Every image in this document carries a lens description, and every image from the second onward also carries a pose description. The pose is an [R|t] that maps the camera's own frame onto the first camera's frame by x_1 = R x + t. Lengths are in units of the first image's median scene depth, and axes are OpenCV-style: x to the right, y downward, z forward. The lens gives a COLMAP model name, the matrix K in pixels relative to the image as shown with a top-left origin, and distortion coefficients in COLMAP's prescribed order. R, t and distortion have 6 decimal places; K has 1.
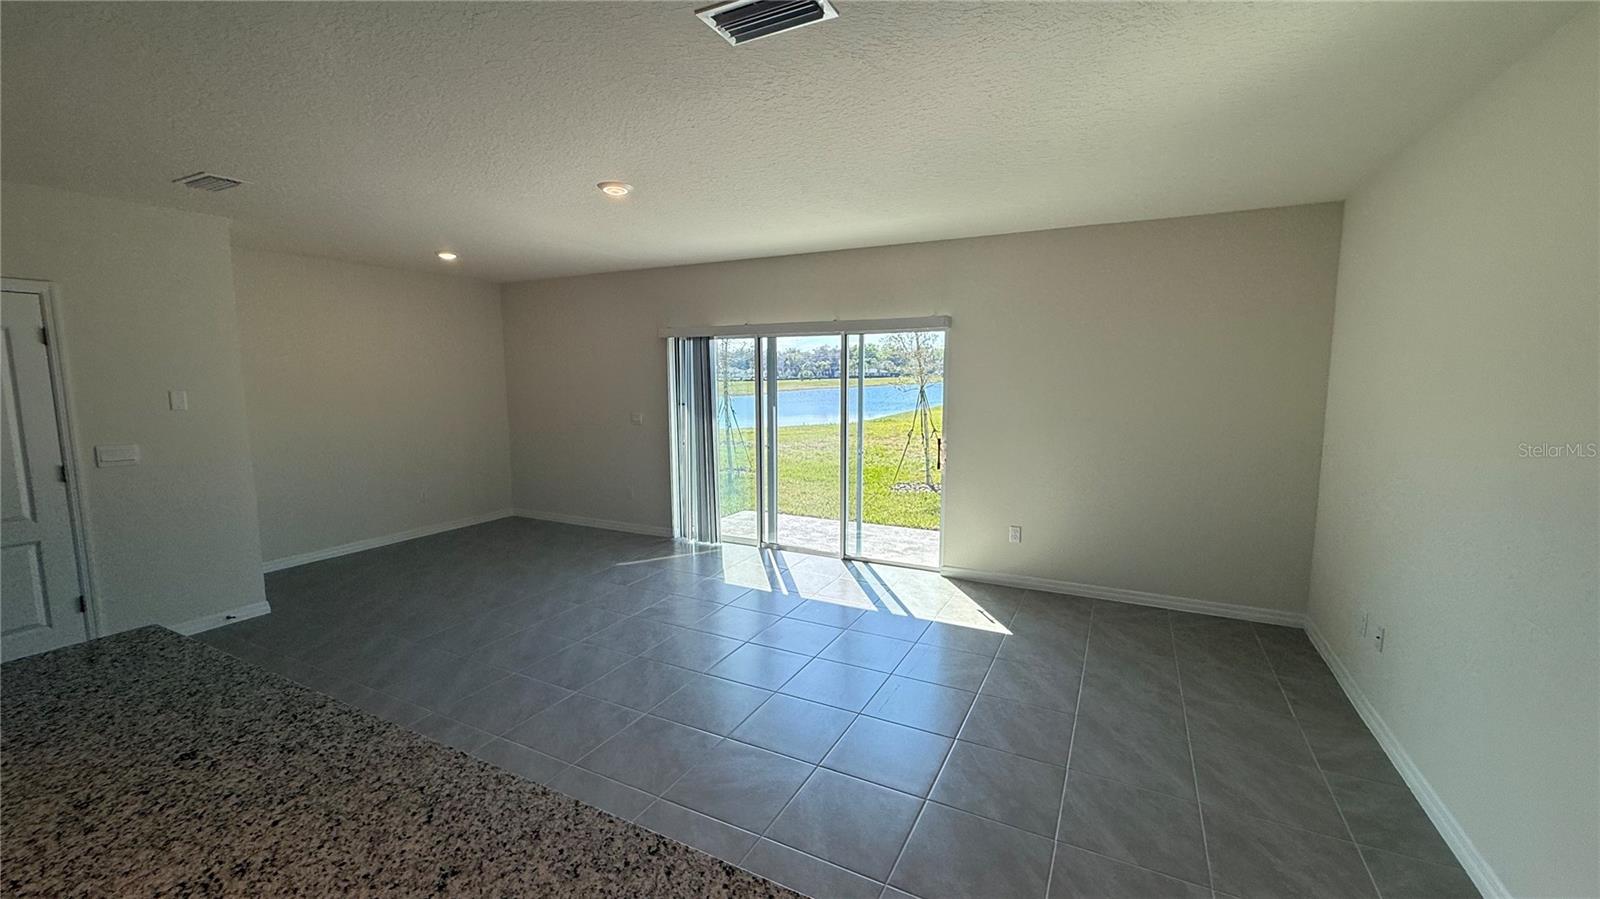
lens RADIAL K [[638.7, 0, 795.8], [0, 638.7, 449.0], [0, 0, 1]] dist [-0.001516, 0.000526]
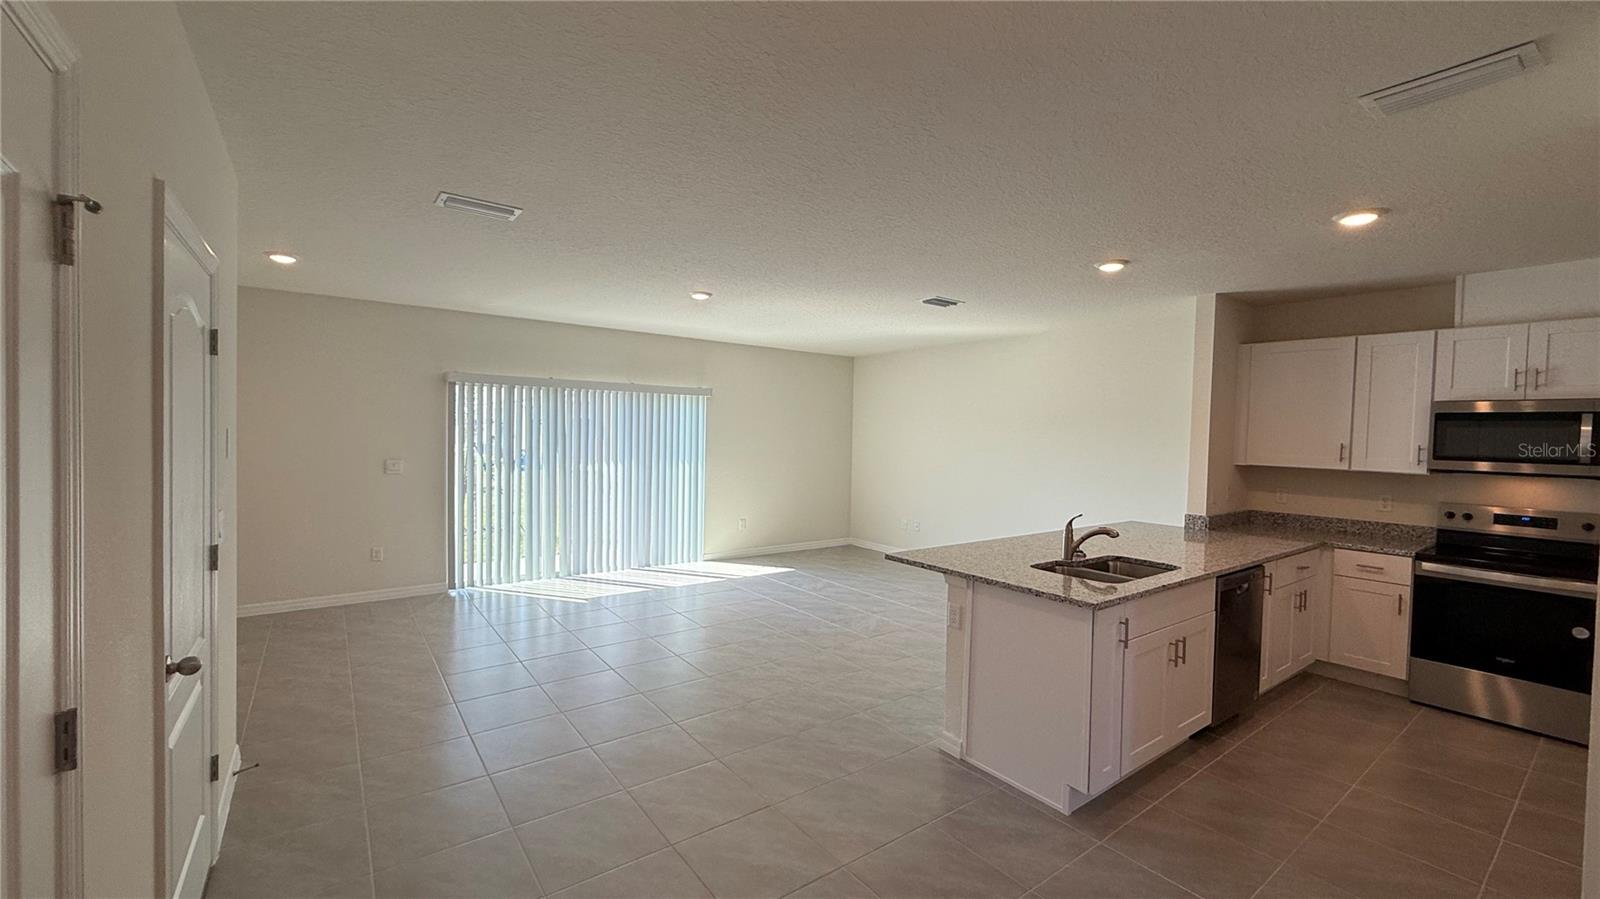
lens RADIAL K [[638.7, 0, 795.8], [0, 638.7, 449.0], [0, 0, 1]] dist [-0.001516, 0.000526]
pose [[0.439015, -0.012272, 0.898396, -1.261334], [0.084202, 0.996068, -0.027541, -0.002504], [-0.894526, 0.087738, 0.438322, 0.170895]]
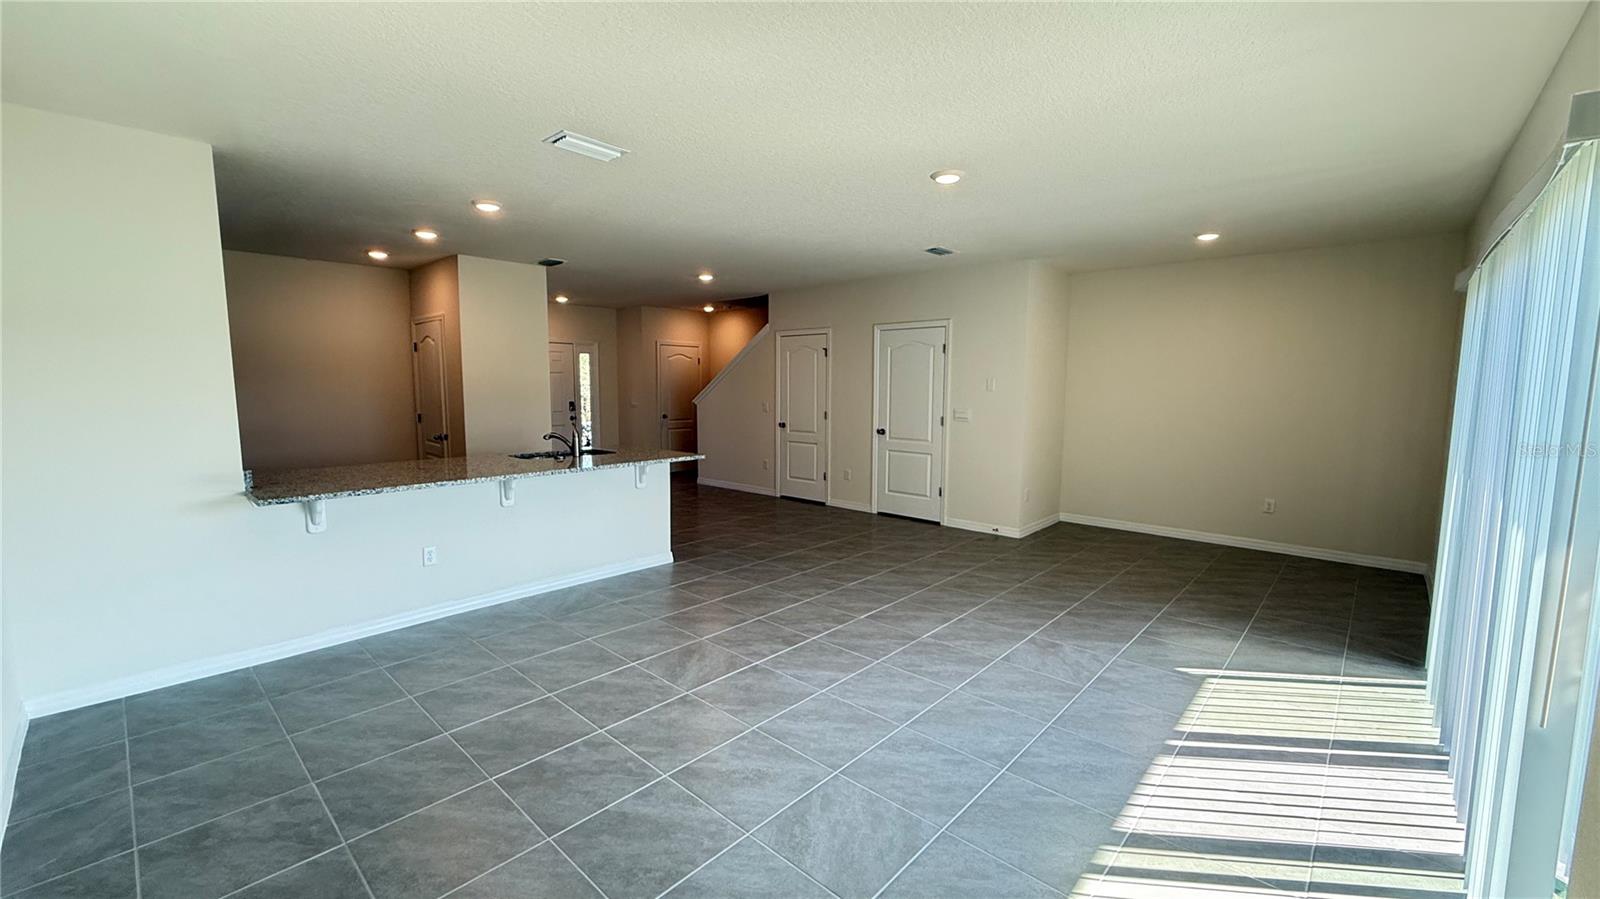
lens RADIAL K [[638.7, 0, 795.8], [0, 638.7, 449.0], [0, 0, 1]] dist [-0.001516, 0.000526]
pose [[-0.259129, 0.103907, -0.960237, 0.682279], [-0.117623, 0.983401, 0.138155, -0.077818], [0.958654, 0.148746, -0.242606, 0.912188]]
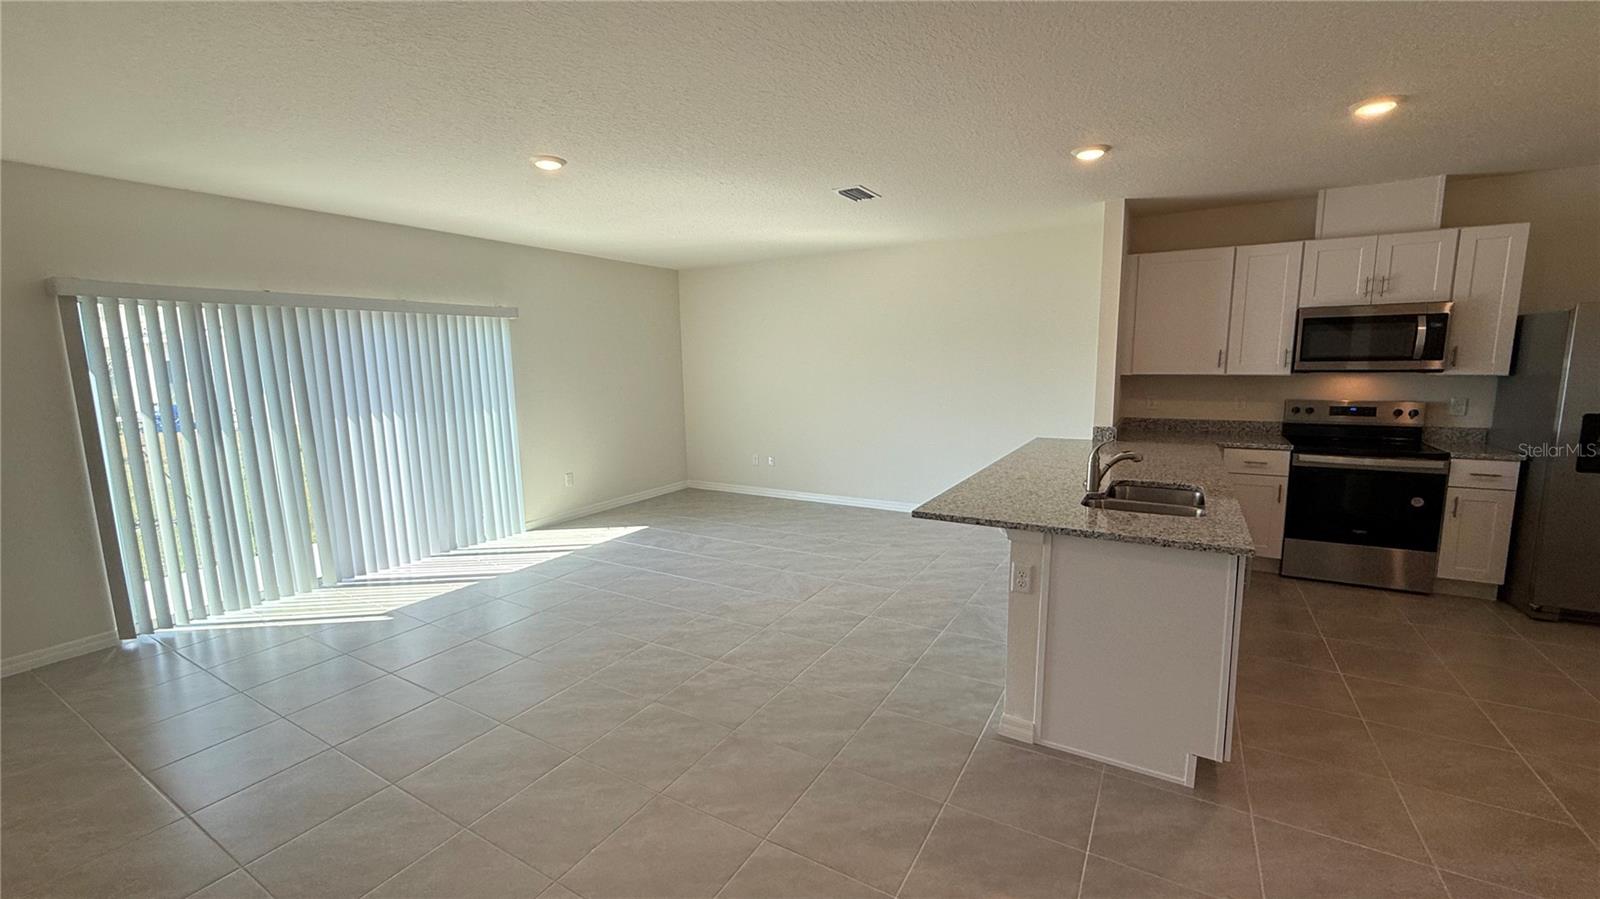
lens RADIAL K [[638.7, 0, 795.8], [0, 638.7, 449.0], [0, 0, 1]] dist [-0.001516, 0.000526]
pose [[0.058306, -0.137455, 0.988790, -1.097679], [0.136339, 0.982291, 0.128512, -0.040570], [-0.988945, 0.127318, 0.076014, 0.509020]]
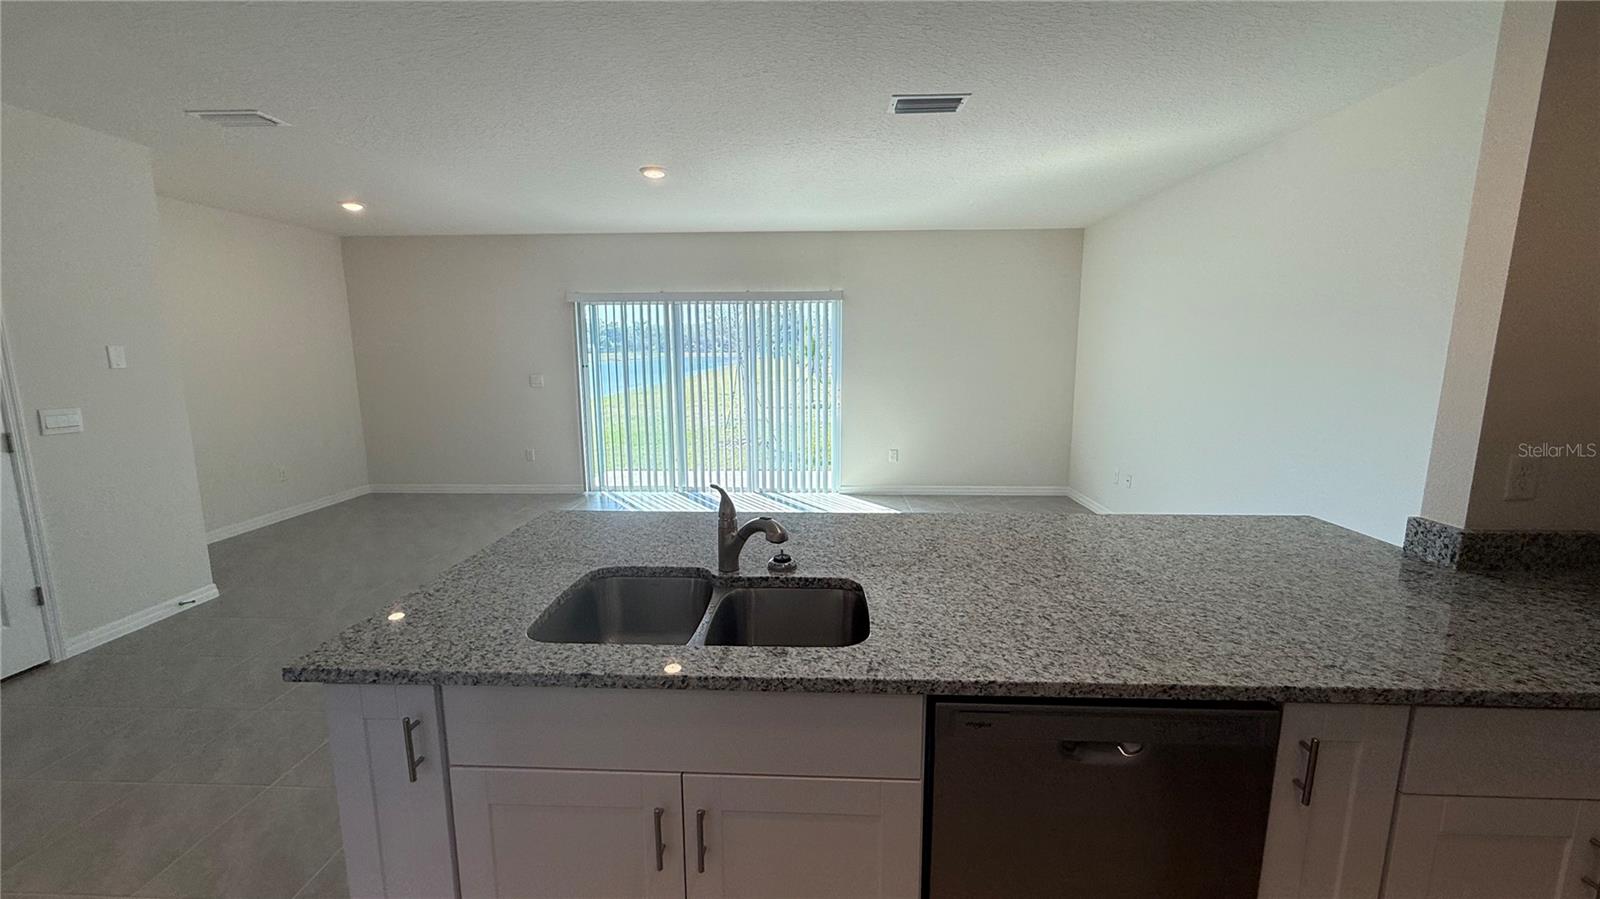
lens RADIAL K [[638.7, 0, 795.8], [0, 638.7, 449.0], [0, 0, 1]] dist [-0.001516, 0.000526]
pose [[0.905733, -0.066729, 0.418562, -0.486441], [0.051054, 0.997515, 0.048553, 0.051215], [-0.420762, -0.022607, 0.906889, -0.167784]]
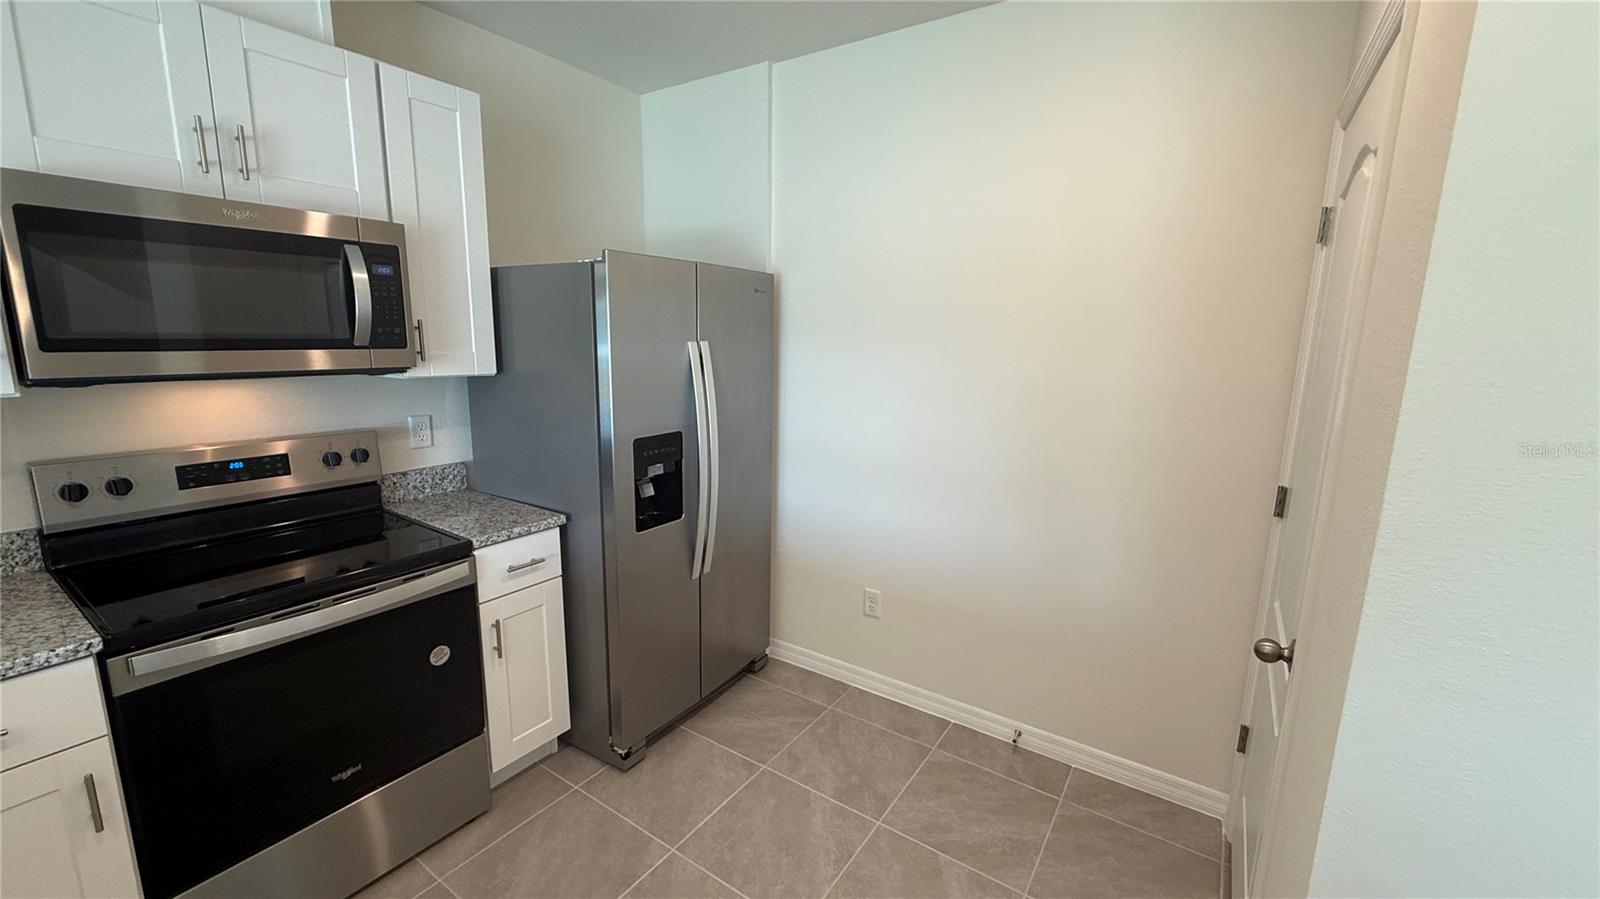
lens RADIAL K [[638.7, 0, 795.8], [0, 638.7, 449.0], [0, 0, 1]] dist [-0.001516, 0.000526]
pose [[-0.993209, -0.033685, 0.111364, -0.379556], [0.000659, 0.955526, 0.294905, 0.020995], [-0.116345, 0.292976, -0.949015, 0.007314]]
